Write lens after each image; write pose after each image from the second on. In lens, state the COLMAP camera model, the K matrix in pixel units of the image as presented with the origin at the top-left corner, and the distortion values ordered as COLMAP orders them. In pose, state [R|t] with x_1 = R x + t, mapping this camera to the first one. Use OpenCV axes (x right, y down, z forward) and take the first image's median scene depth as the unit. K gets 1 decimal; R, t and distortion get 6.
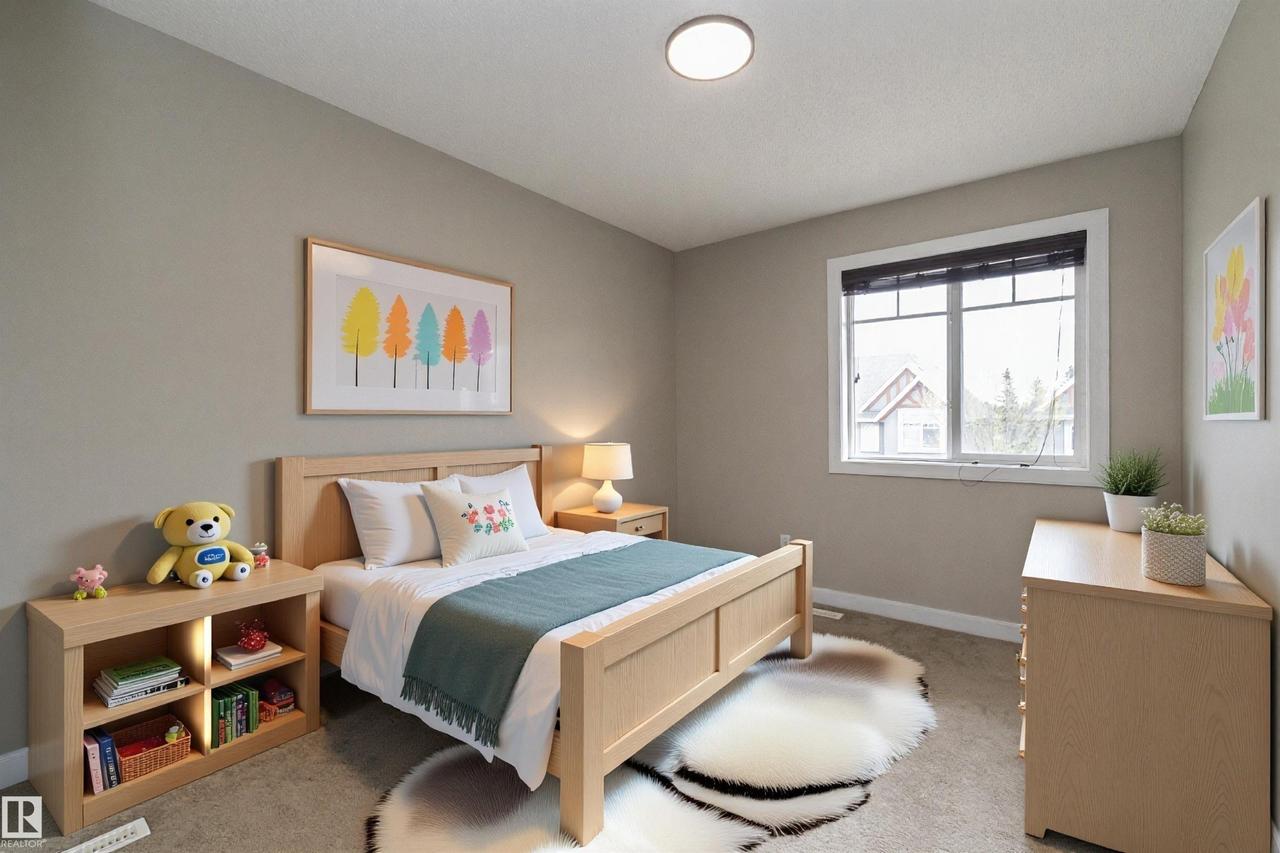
lens RADIAL K [[541.8, 0, 638.0], [0, 541.8, 426.4], [0, 0, 1]] dist [0.000302, -0.000135]
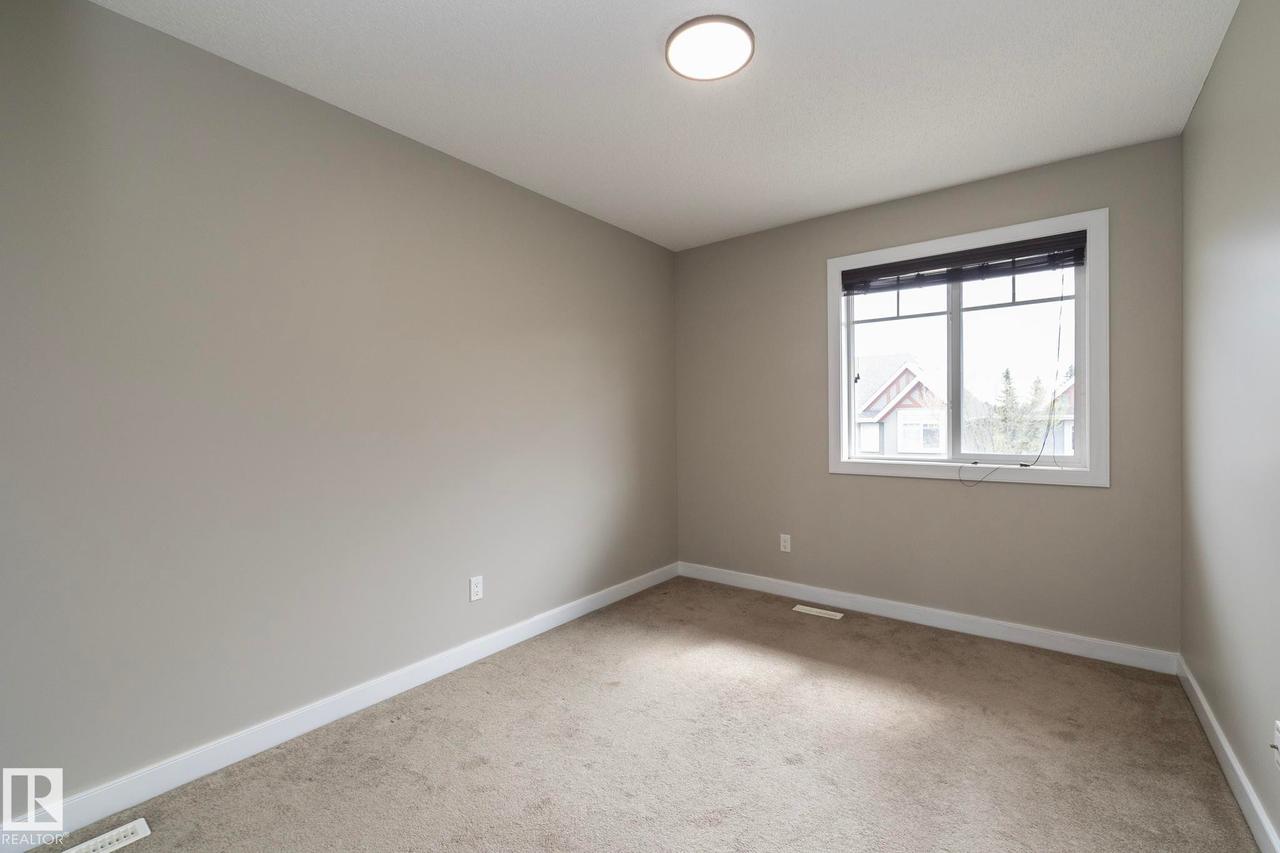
lens RADIAL K [[541.8, 0, 637.1], [0, 541.8, 426.3], [0, 0, 1]] dist [-0.001517, -0.000286]
pose [[1.000000, -0.000124, 0.000593, -0.002141], [0.000124, 1.000000, -0.000182, -0.000006], [-0.000593, 0.000182, 1.000000, 0.001581]]
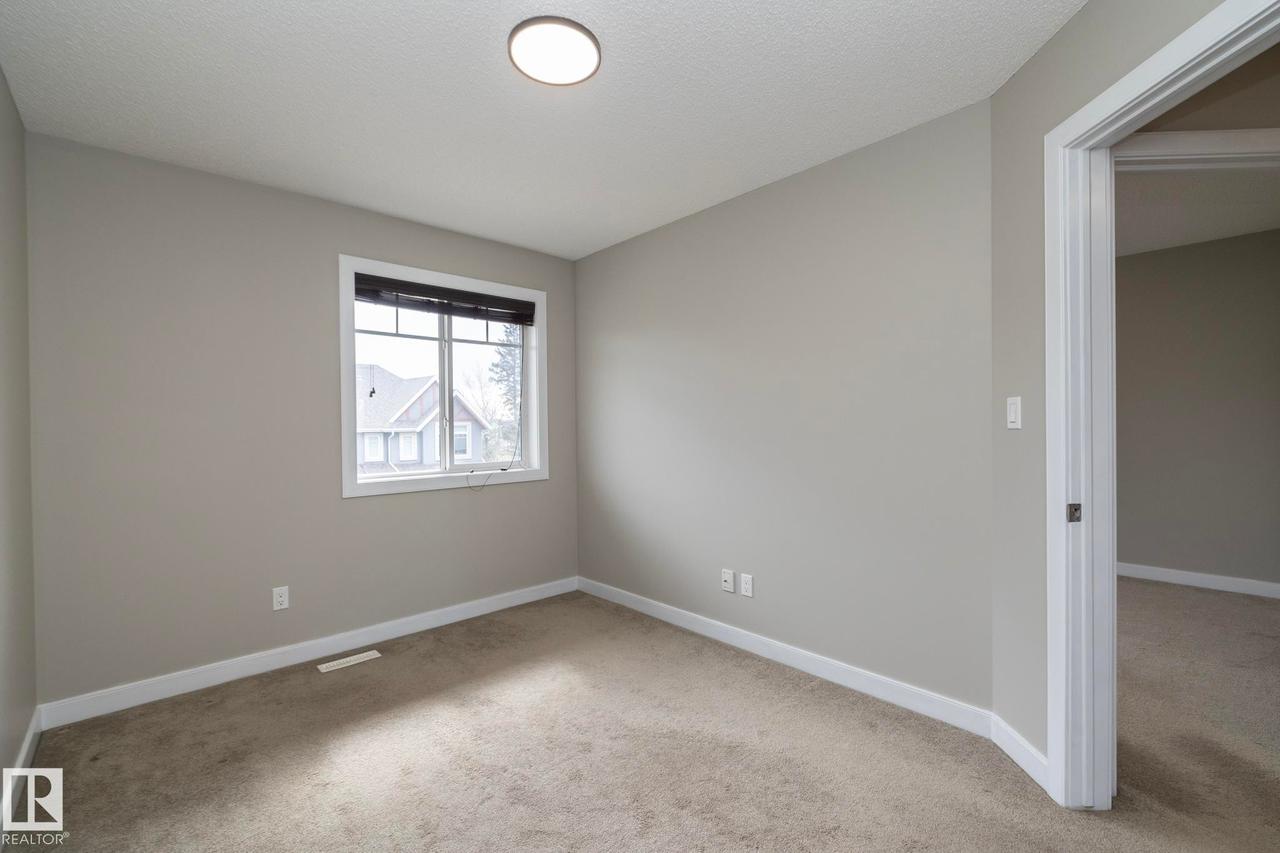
lens RADIAL K [[541.8, 0, 637.1], [0, 541.8, 426.3], [0, 0, 1]] dist [-0.001517, -0.000286]
pose [[0.167105, 0.005090, 0.985926, -0.470061], [0.025477, 0.999630, -0.009479, -0.010175], [-0.985610, 0.026702, 0.166913, 0.426367]]
